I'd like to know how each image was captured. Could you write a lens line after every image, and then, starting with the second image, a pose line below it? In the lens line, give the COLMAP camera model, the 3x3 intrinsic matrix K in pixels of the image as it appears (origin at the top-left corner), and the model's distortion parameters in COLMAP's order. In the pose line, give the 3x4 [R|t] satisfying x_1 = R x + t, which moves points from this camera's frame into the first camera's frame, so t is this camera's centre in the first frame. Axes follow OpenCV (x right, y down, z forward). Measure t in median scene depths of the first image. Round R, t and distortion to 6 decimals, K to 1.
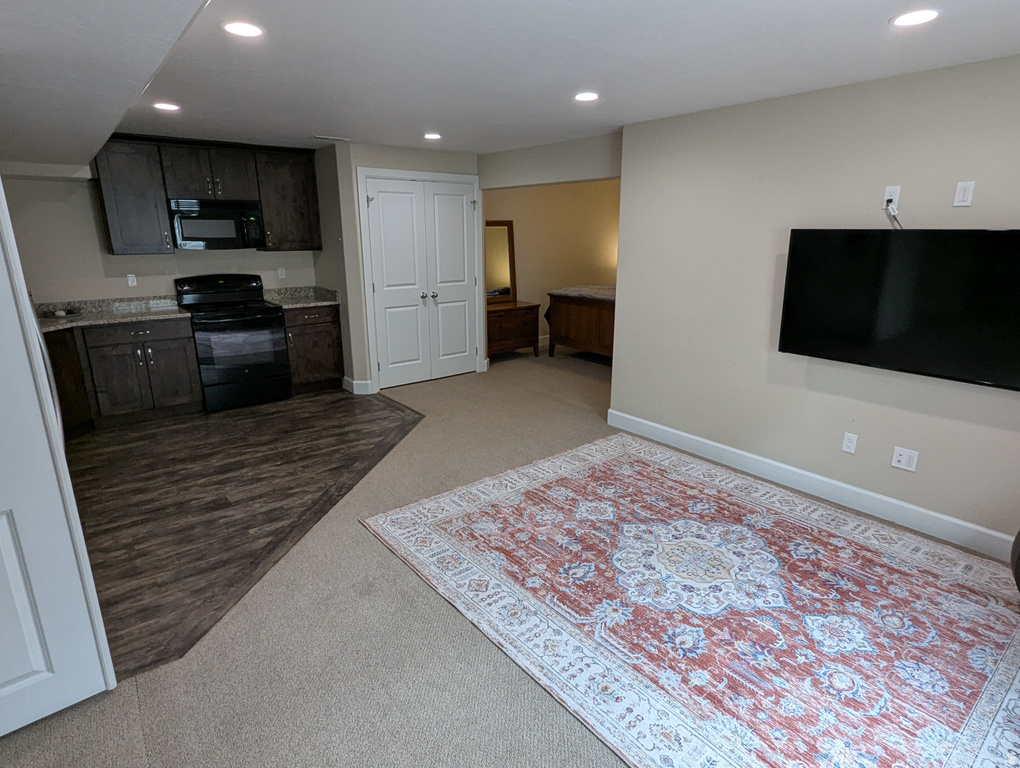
lens RADIAL K [[568.4, 0, 516.8], [0, 568.4, 385.7], [0, 0, 1]] dist [-0.006031, 0.018255]
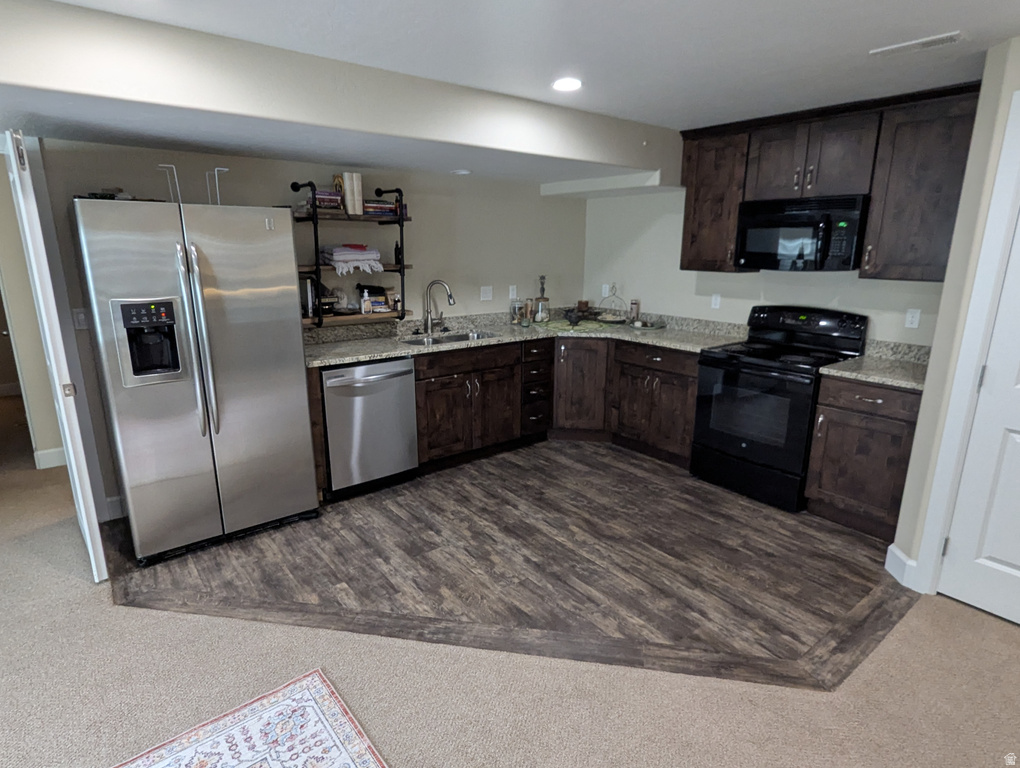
lens RADIAL K [[568.4, 0, 516.8], [0, 568.4, 385.7], [0, 0, 1]] dist [-0.006031, 0.018255]
pose [[0.001241, 0.244143, -0.969738, 0.283565], [-0.273621, 0.932814, 0.234497, -0.289010], [0.961837, 0.265050, 0.067961, 1.074925]]
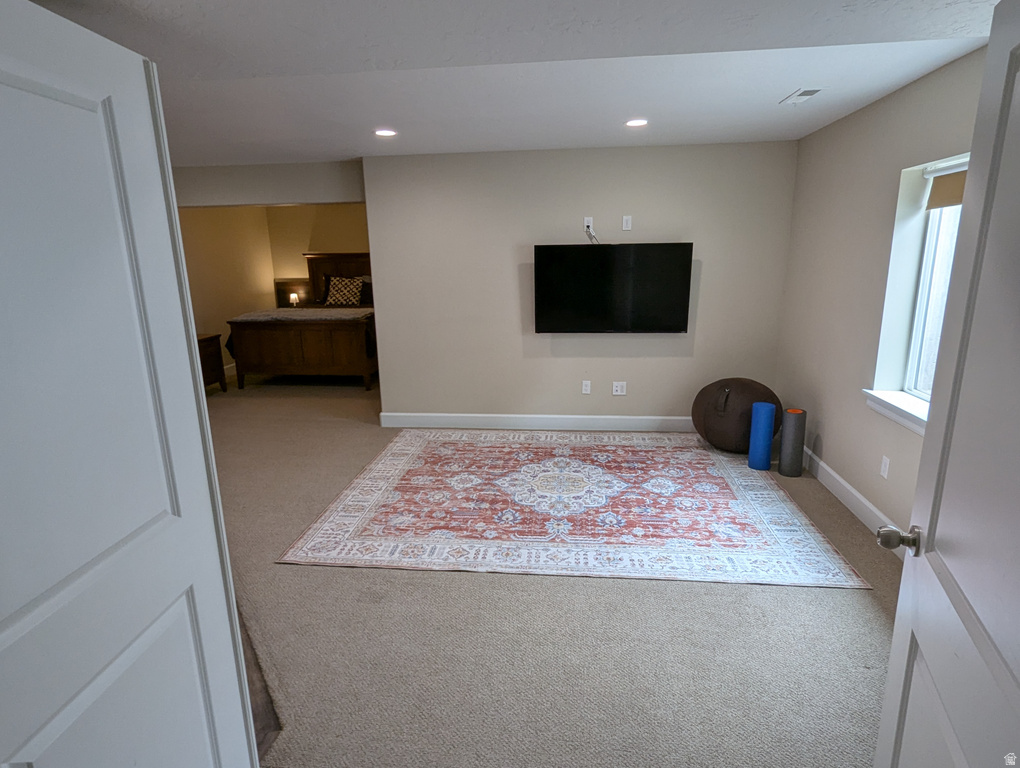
lens RADIAL K [[568.4, 0, 516.8], [0, 568.4, 385.7], [0, 0, 1]] dist [-0.006031, 0.018255]
pose [[0.709794, -0.175489, 0.682199, -0.571425], [0.204899, 0.978030, 0.038401, 0.002572], [-0.673950, 0.112525, 0.730157, 0.038734]]
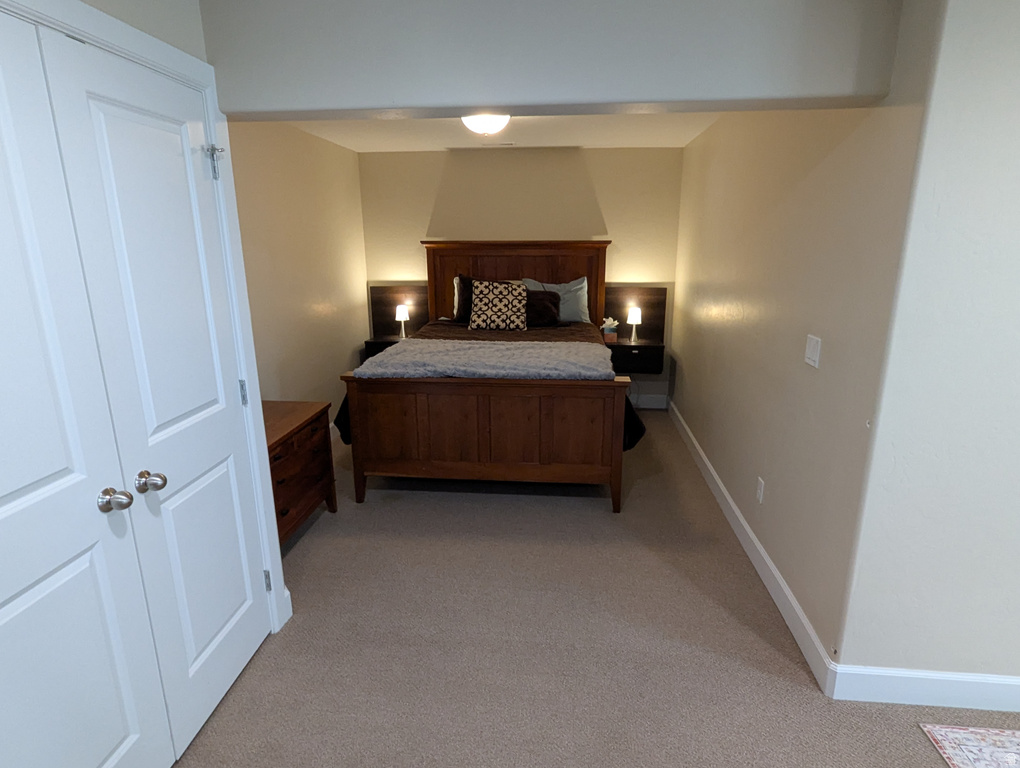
lens RADIAL K [[568.4, 0, 516.8], [0, 568.4, 385.7], [0, 0, 1]] dist [-0.006031, 0.018255]
pose [[0.699070, -0.183702, 0.691053, -0.367792], [0.196945, 0.978522, 0.060890, -0.339587], [-0.687396, 0.093533, 0.720235, 1.245088]]
